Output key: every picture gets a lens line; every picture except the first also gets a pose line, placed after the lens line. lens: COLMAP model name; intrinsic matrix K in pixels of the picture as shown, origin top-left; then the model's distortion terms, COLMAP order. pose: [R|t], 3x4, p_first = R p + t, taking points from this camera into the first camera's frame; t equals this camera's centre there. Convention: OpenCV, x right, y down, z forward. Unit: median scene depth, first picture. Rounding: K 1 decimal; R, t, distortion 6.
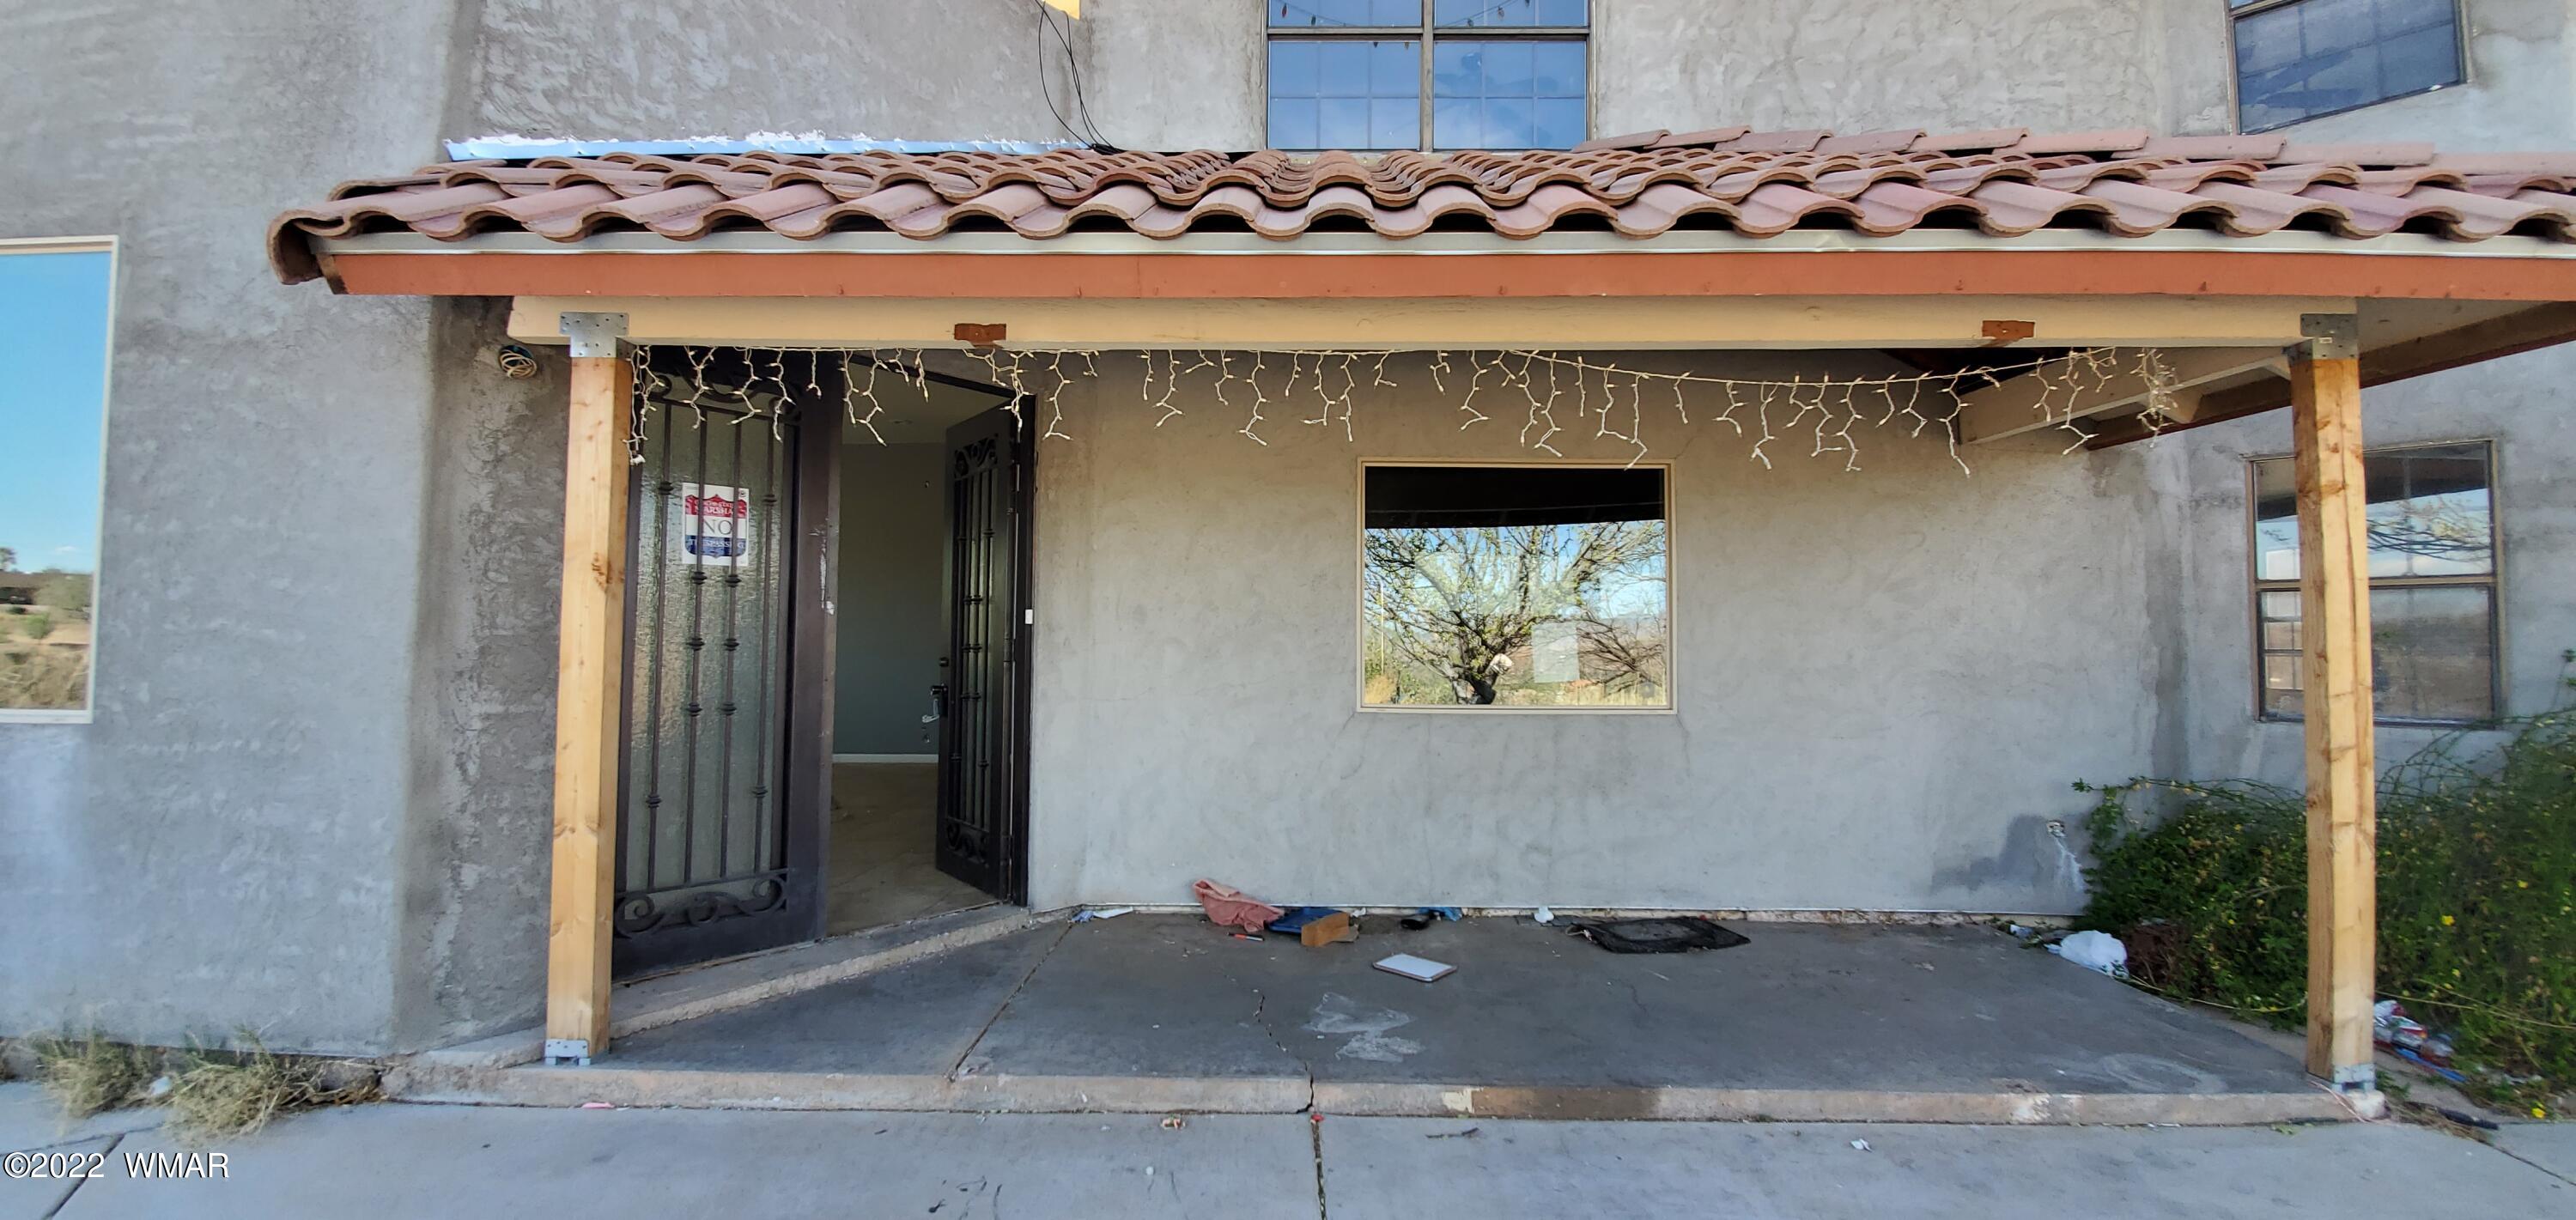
lens RADIAL K [[1013.7, 0, 1289.9], [0, 1013.7, 607.4], [0, 0, 1]] dist [0.015519, -0.018160]
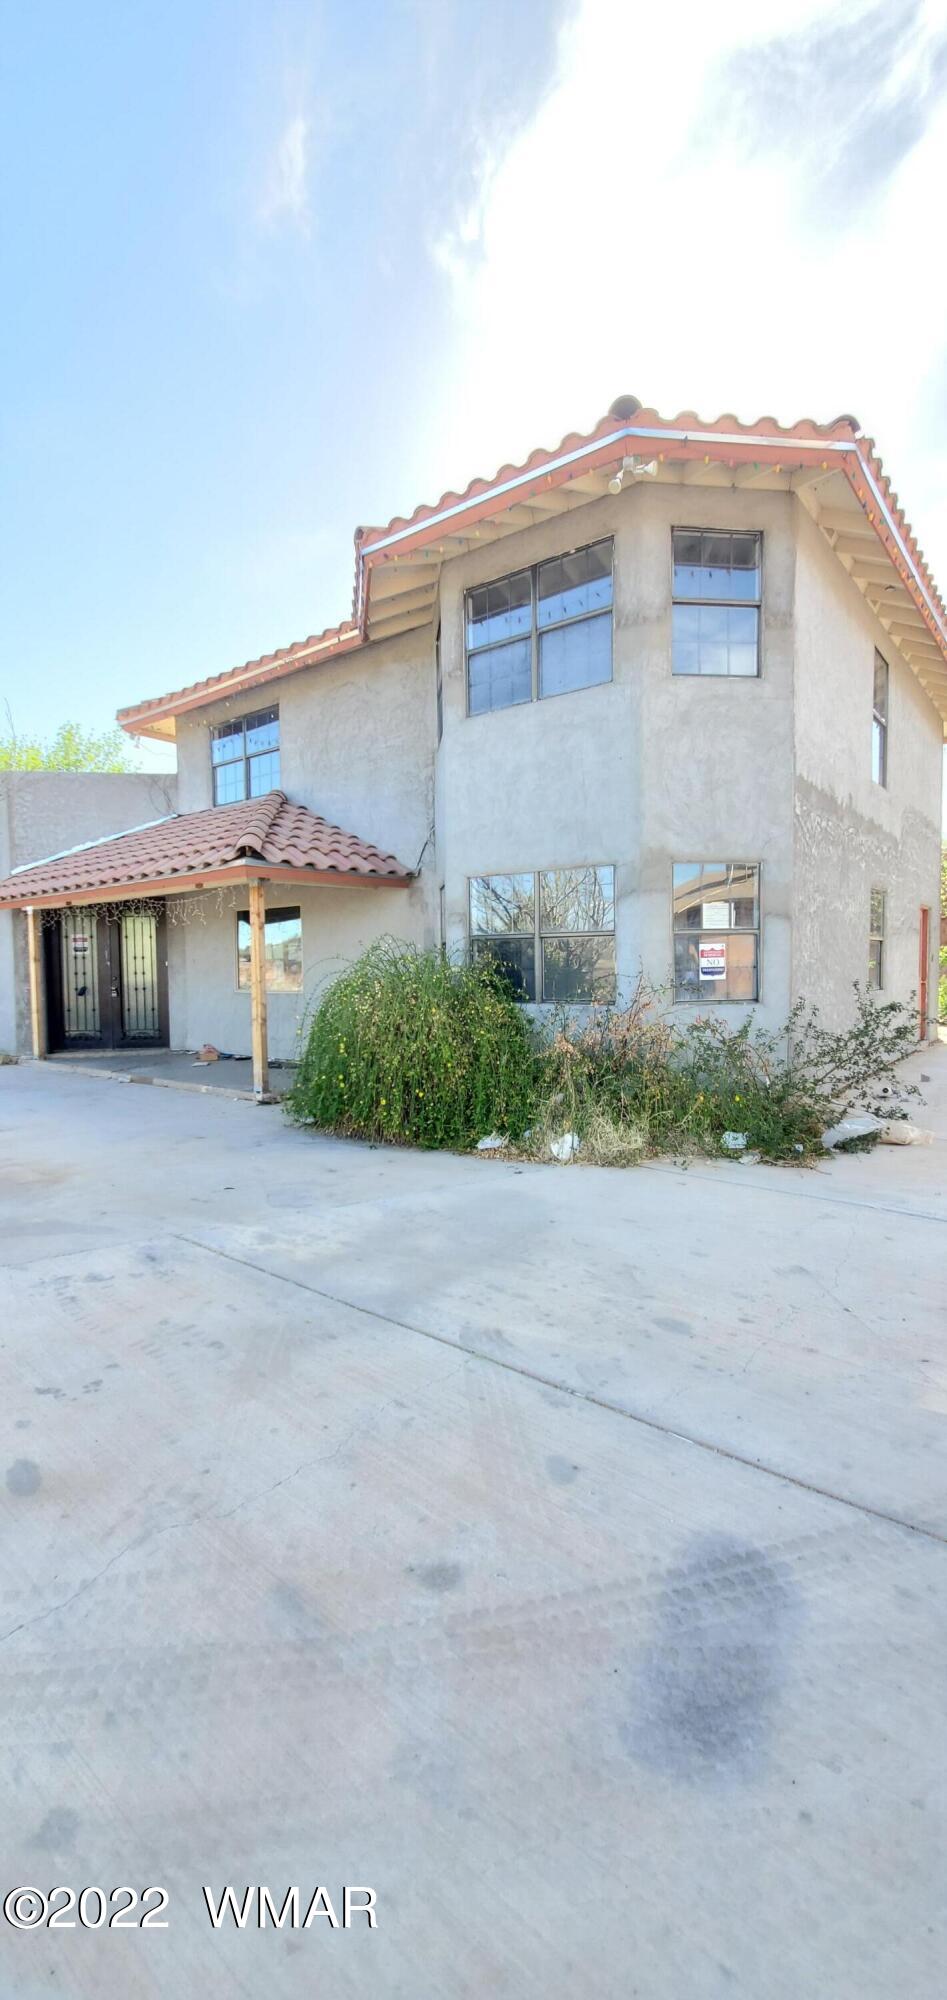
lens RADIAL K [[787.1, 0, 475.7], [0, 787.1, 1002.9], [0, 0, 1]] dist [0.015519, -0.018160]
pose [[0.796479, 0.010587, -0.604574, 2.117480], [0.044595, 0.996095, 0.076195, -0.013489], [0.603020, -0.087649, 0.792897, -0.464261]]
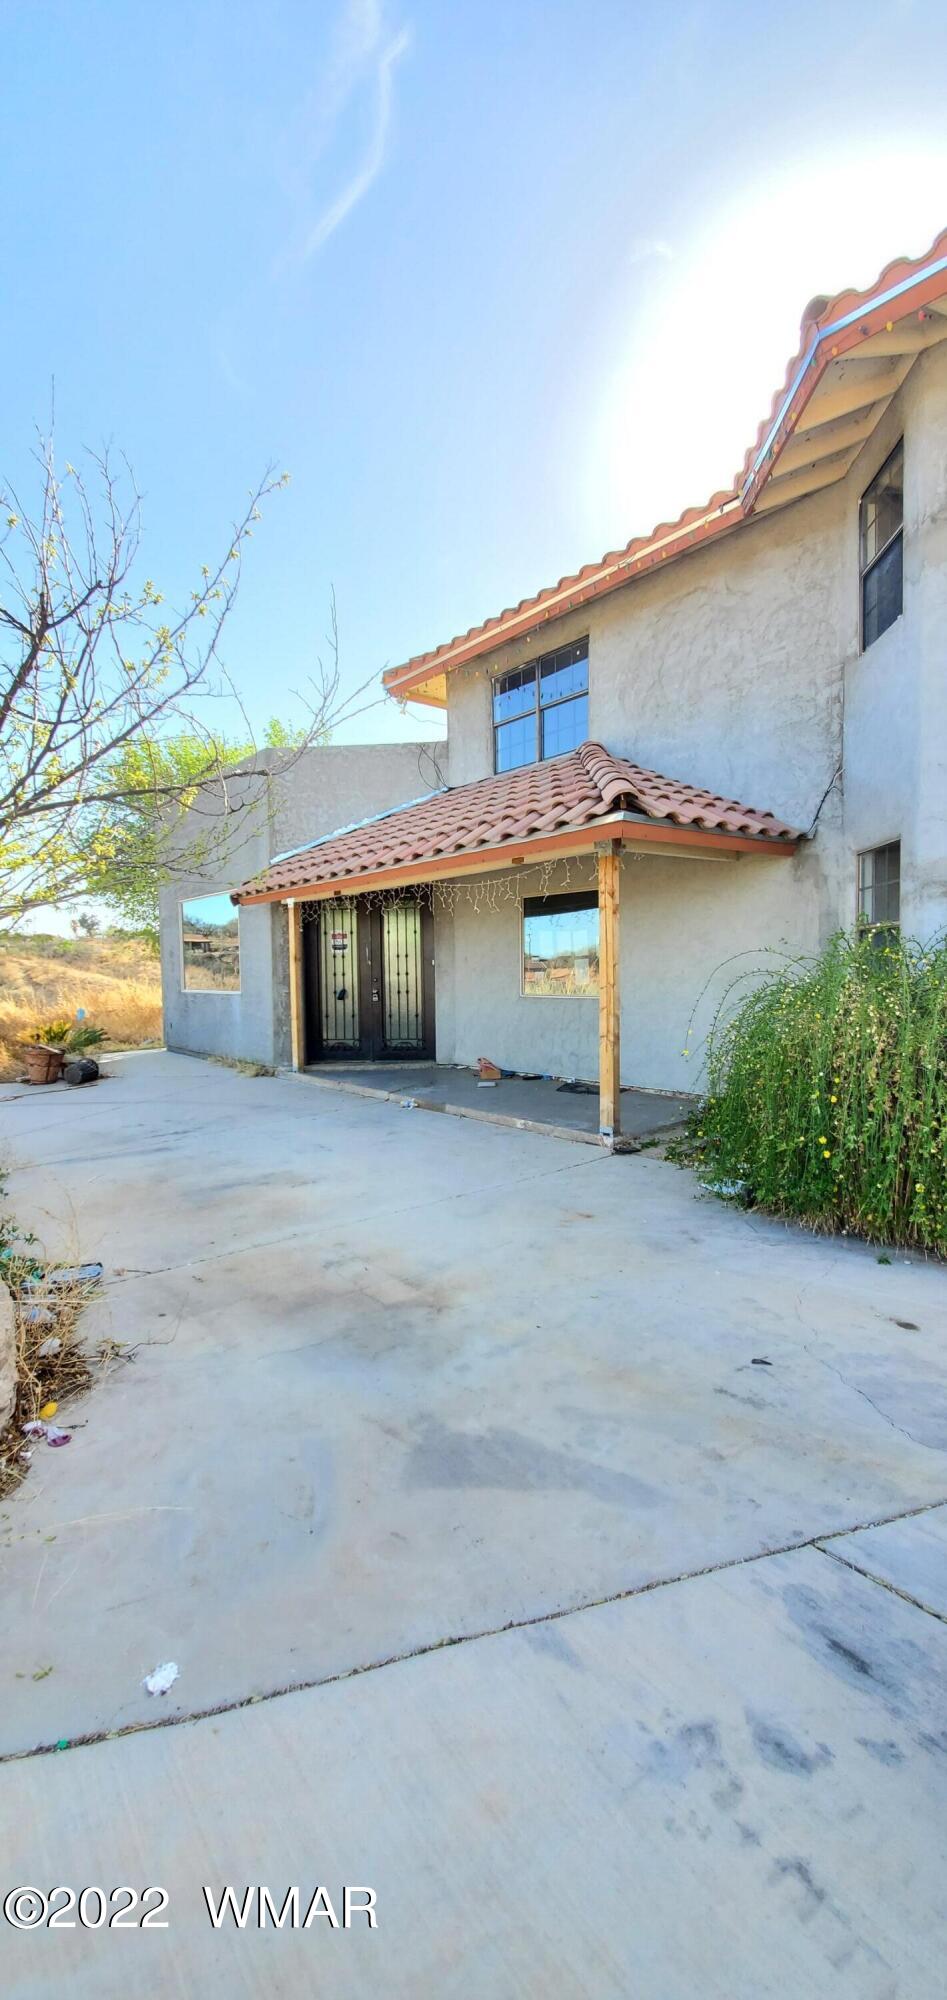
lens RADIAL K [[787.1, 0, 475.7], [0, 787.1, 1002.9], [0, 0, 1]] dist [0.015519, -0.018160]
pose [[0.647635, 0.015131, -0.761801, 1.515226], [0.052574, 0.996533, 0.064488, -0.014503], [0.760135, -0.081815, 0.644594, -0.362037]]
